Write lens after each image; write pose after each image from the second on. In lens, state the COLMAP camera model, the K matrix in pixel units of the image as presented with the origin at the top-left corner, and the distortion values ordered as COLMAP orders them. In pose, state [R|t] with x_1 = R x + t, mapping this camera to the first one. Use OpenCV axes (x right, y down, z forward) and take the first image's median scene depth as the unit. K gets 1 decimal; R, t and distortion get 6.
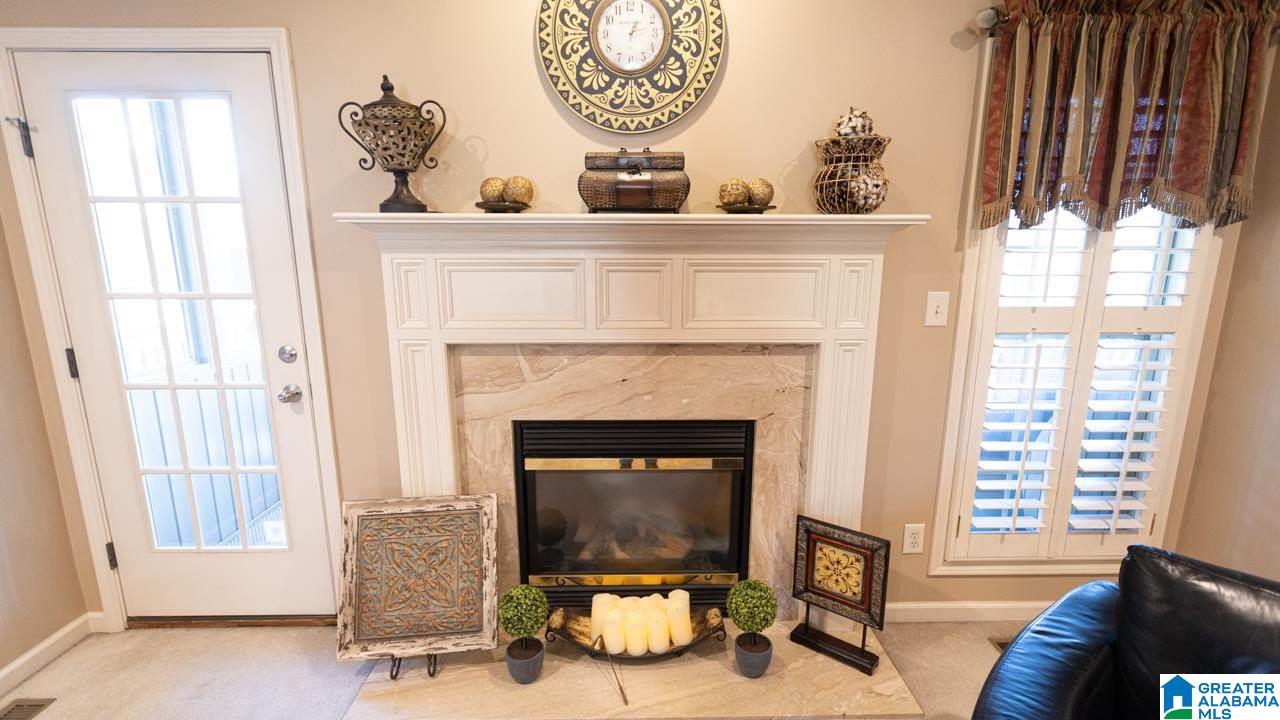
lens RADIAL K [[607.8, 0, 649.2], [0, 607.8, 379.2], [0, 0, 1]] dist [-0.002036, 0.000986]
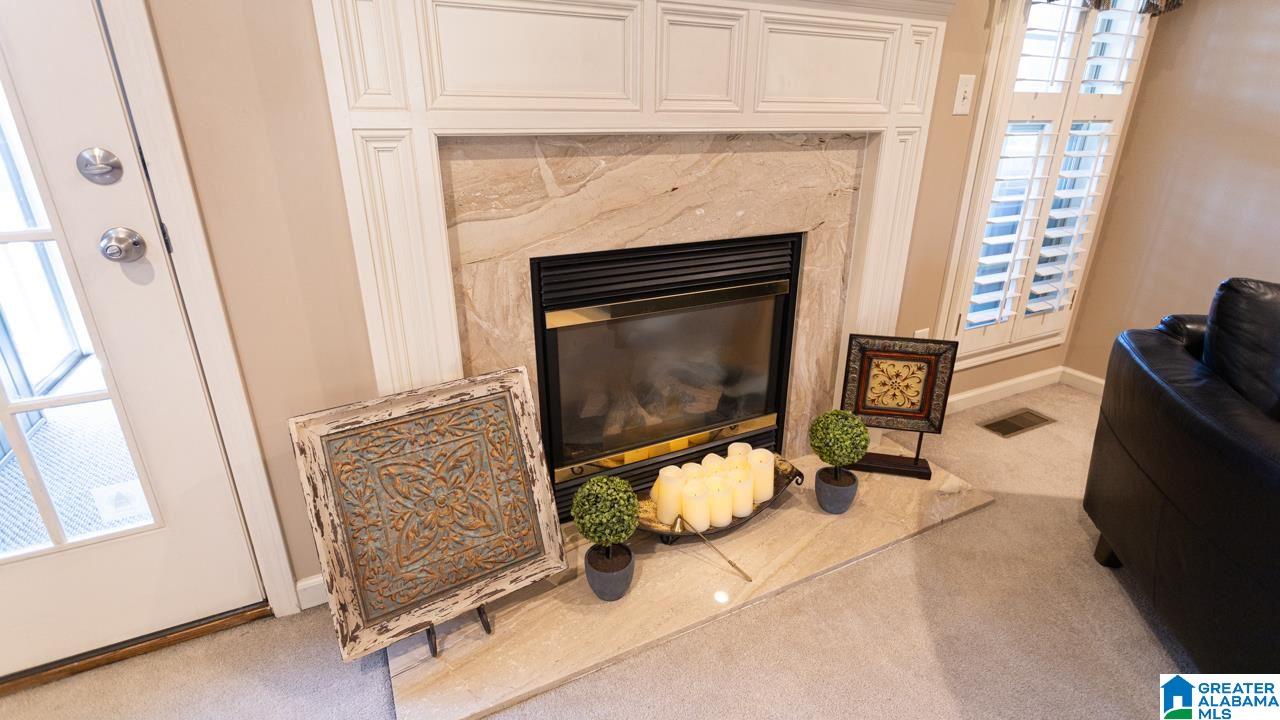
lens RADIAL K [[607.8, 0, 646.6], [0, 607.8, 352.6], [0, 0, 1]] dist [-0.002036, 0.000986]
pose [[0.900197, -0.157137, 0.406145, -0.416928], [0.092860, 0.980444, 0.173512, 0.067624], [-0.425467, -0.118480, 0.897185, 0.326362]]
